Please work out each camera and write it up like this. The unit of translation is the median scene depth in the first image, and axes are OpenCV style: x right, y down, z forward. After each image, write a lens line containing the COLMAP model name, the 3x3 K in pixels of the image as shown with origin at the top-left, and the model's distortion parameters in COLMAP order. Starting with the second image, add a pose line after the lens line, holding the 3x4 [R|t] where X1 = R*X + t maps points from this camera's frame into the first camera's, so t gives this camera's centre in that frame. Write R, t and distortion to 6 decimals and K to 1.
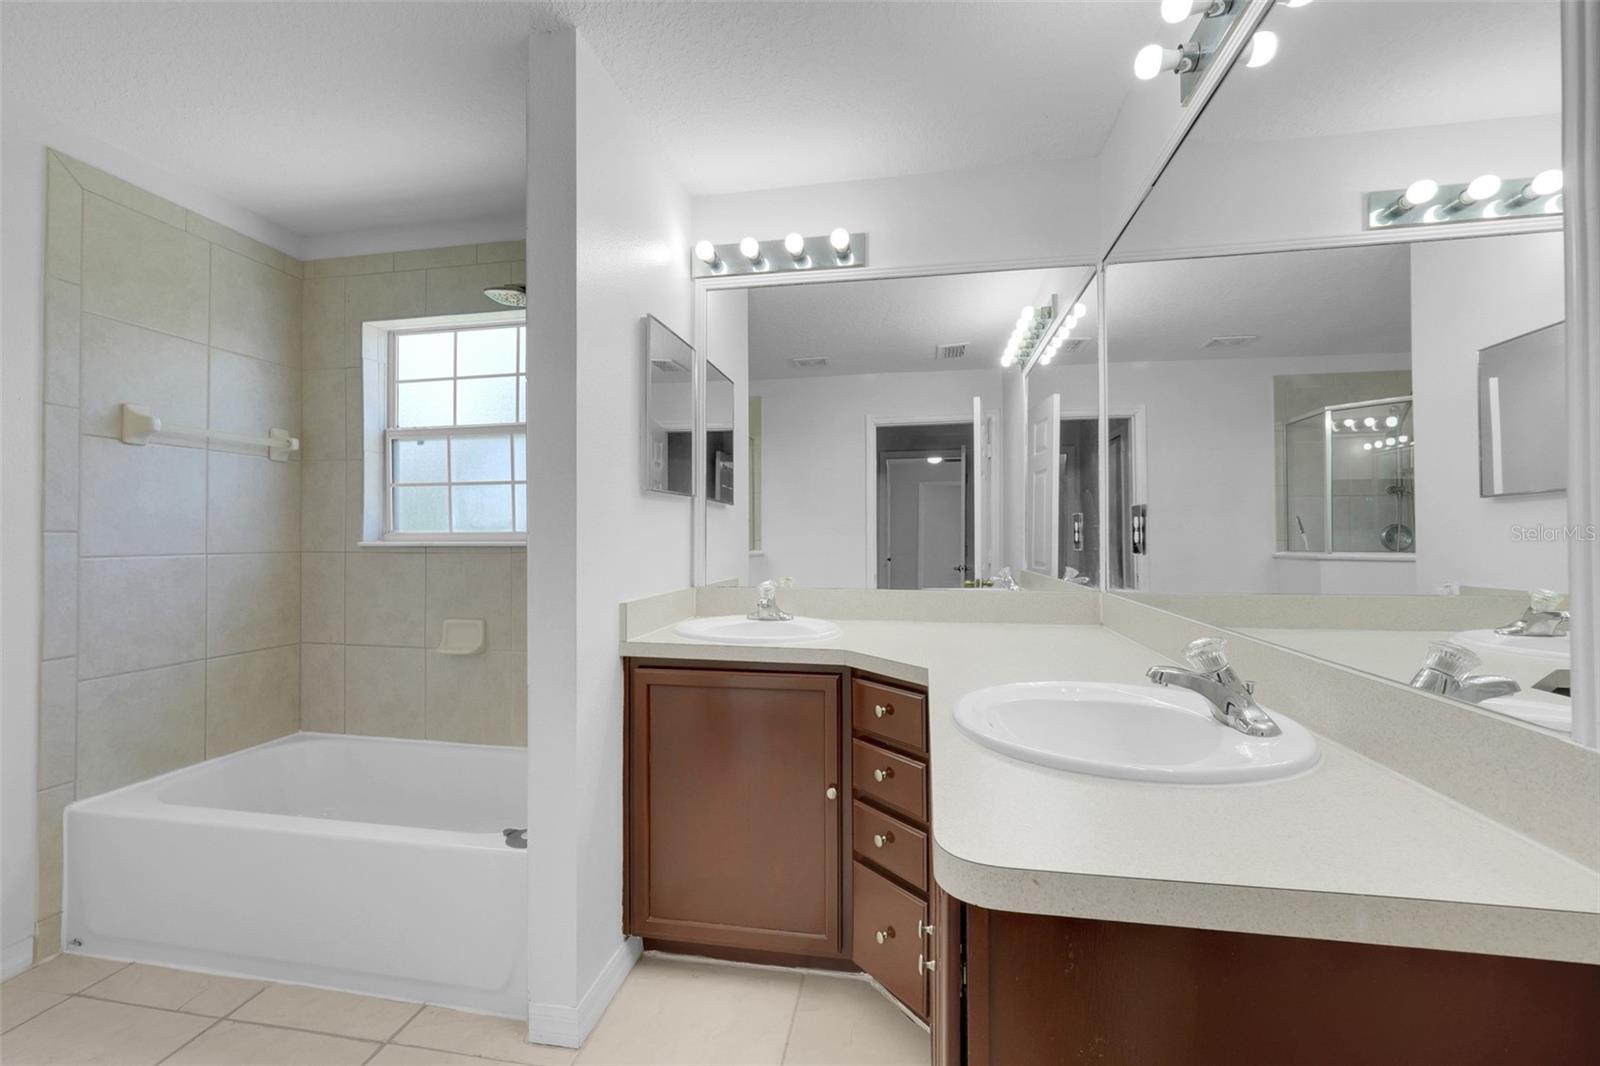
lens RADIAL K [[677.5, 0, 794.6], [0, 677.5, 530.9], [0, 0, 1]] dist [-0.014431, 0.006647]
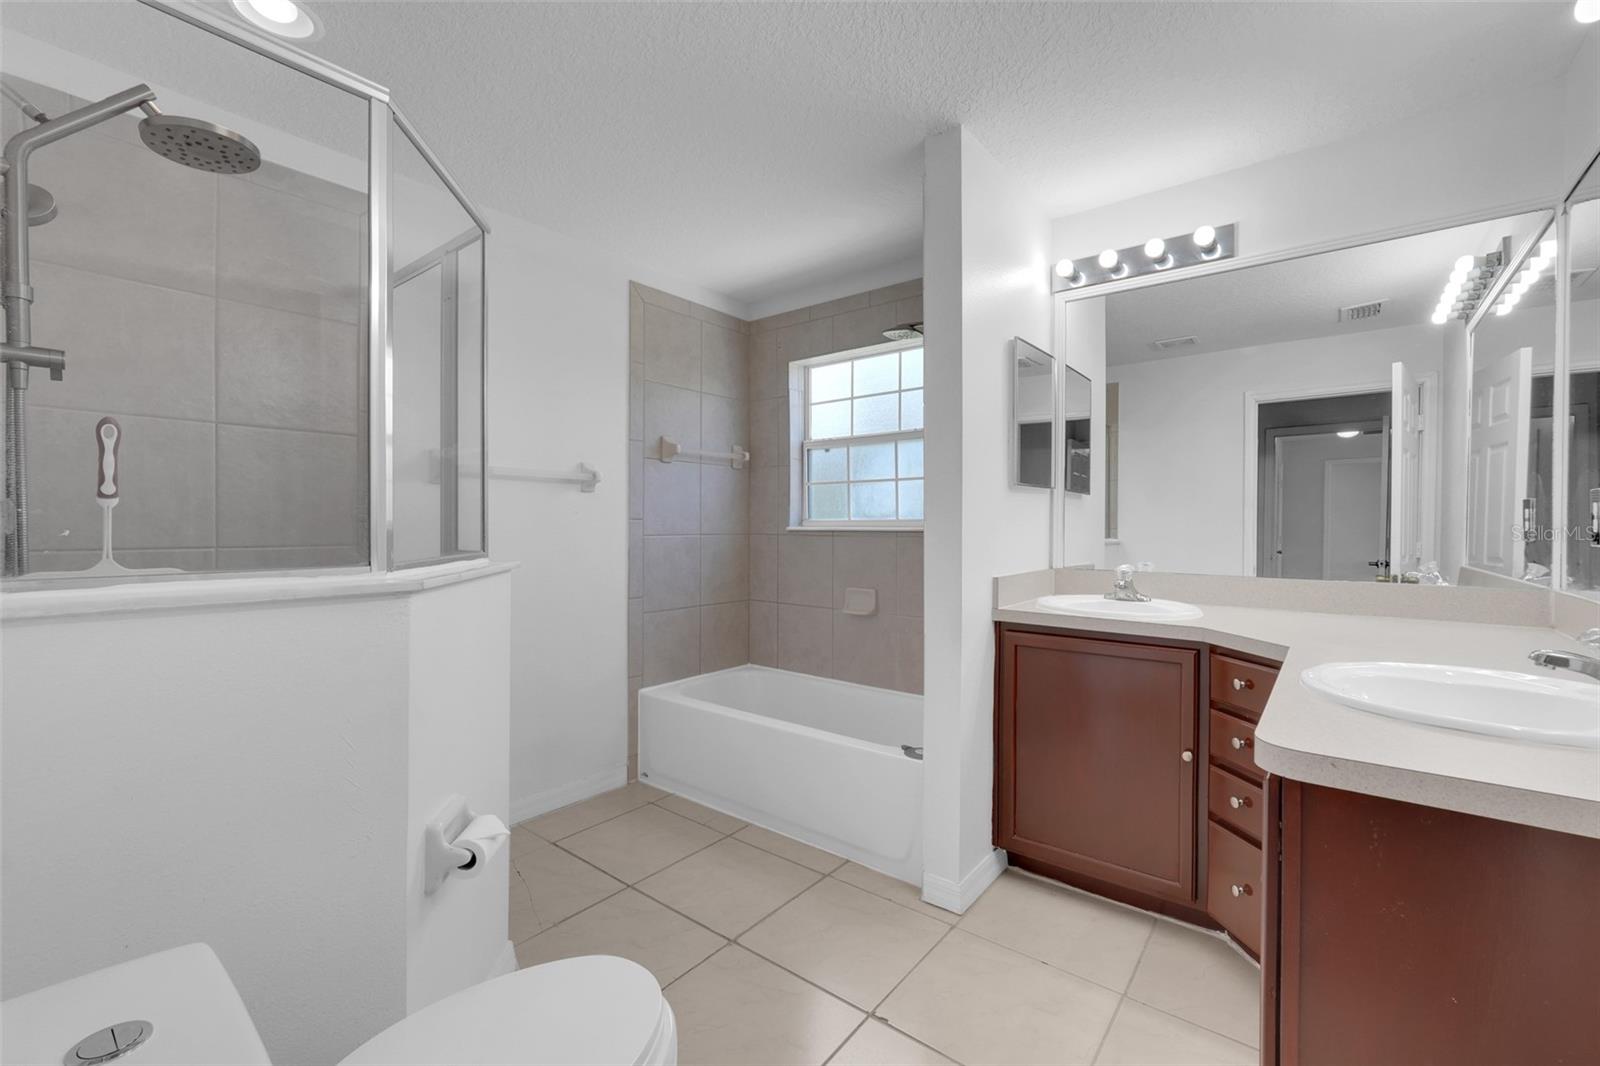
lens RADIAL K [[677.5, 0, 794.6], [0, 677.5, 530.9], [0, 0, 1]] dist [-0.014431, 0.006647]
pose [[0.880616, 0.008107, -0.473761, 0.006242], [0.000239, 0.999846, 0.017555, 0.000142], [0.473830, -0.015573, 0.880479, -0.200125]]
